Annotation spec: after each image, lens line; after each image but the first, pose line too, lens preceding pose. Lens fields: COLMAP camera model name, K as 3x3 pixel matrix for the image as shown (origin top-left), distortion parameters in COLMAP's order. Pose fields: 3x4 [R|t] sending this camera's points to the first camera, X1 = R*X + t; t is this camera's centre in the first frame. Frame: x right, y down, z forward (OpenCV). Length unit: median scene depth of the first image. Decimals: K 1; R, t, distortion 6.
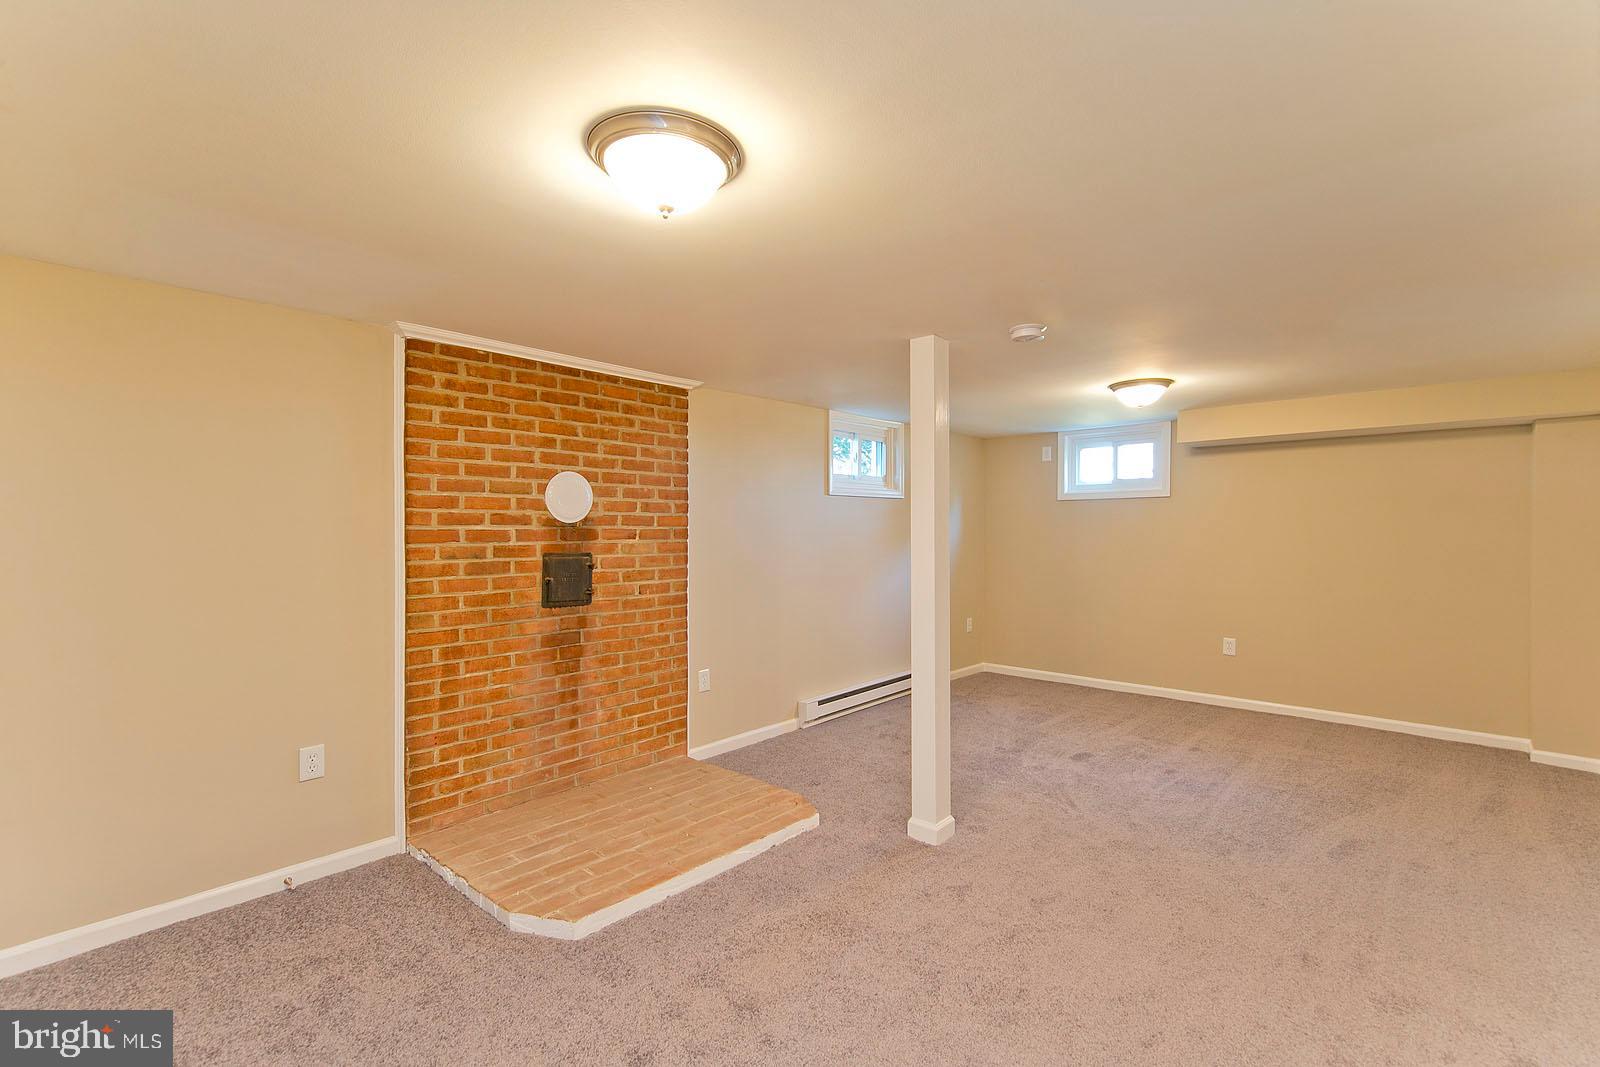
lens RADIAL K [[716.1, 0, 798.0], [0, 716.1, 526.5], [0, 0, 1]] dist [0.021095, -0.001895]
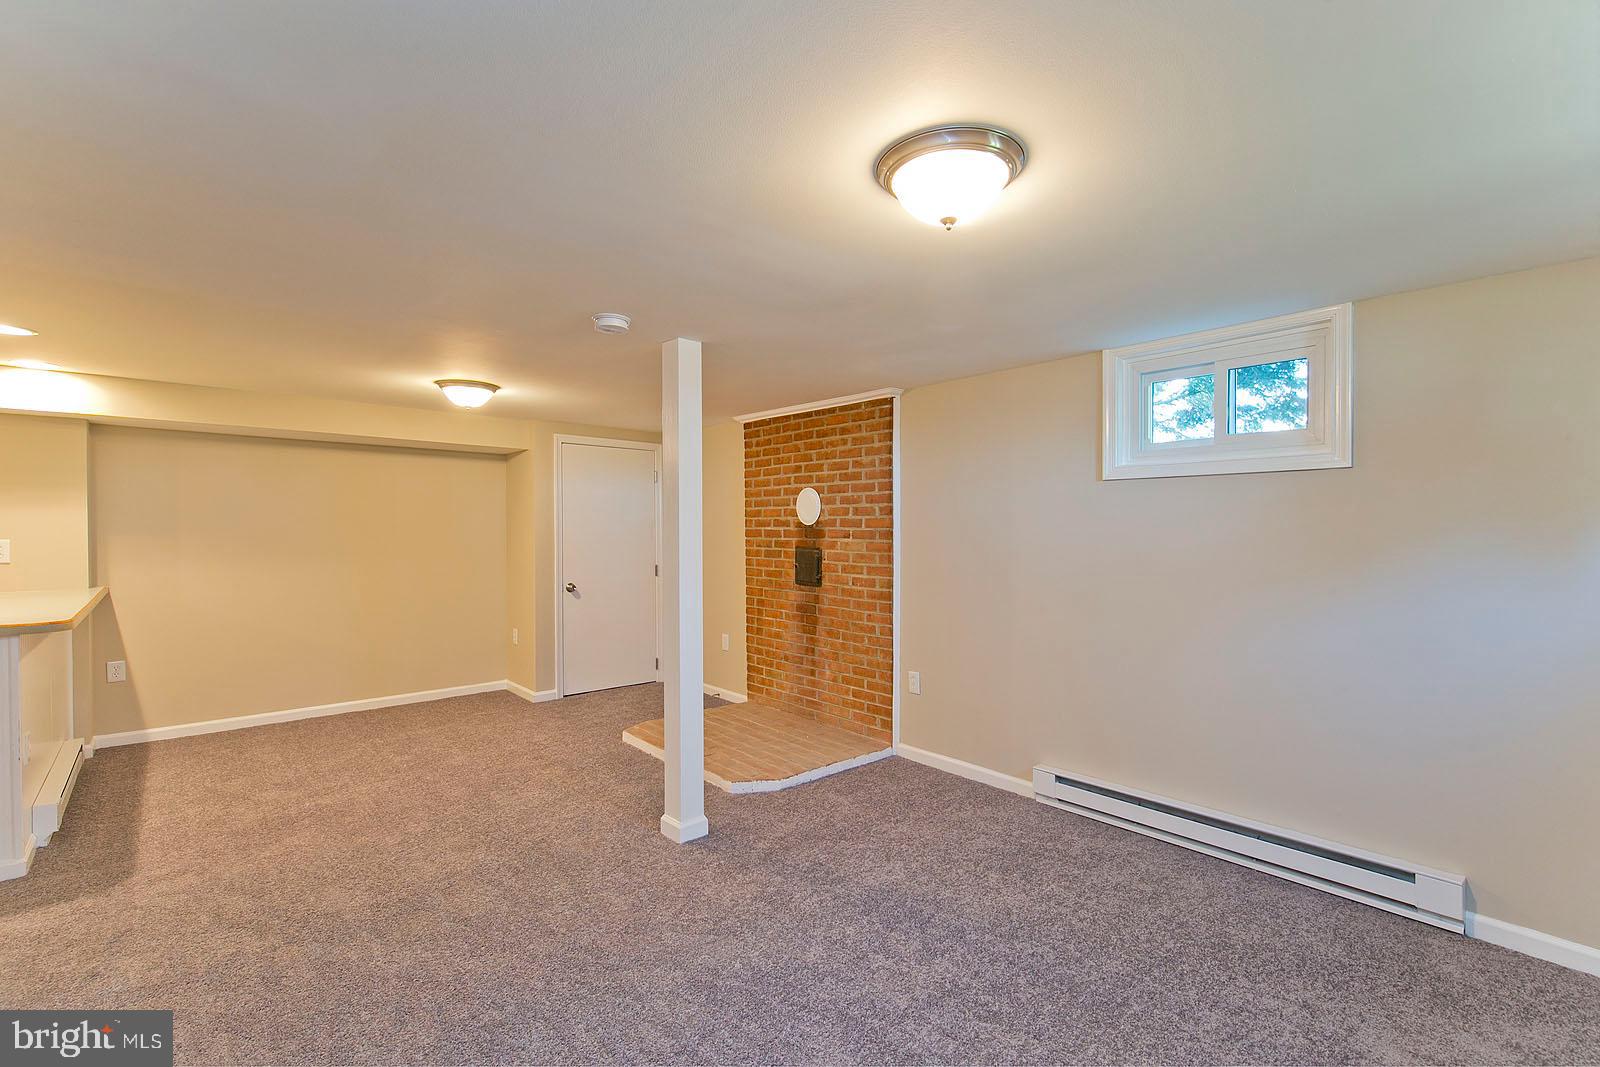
lens RADIAL K [[716.1, 0, 798.0], [0, 716.1, 534.6], [0, 0, 1]] dist [0.021095, -0.001895]
pose [[-0.115267, 0.011506, -0.993268, 1.030293], [0.000013, 0.999933, 0.011582, -0.002799], [0.993335, 0.001322, -0.115259, 1.121976]]
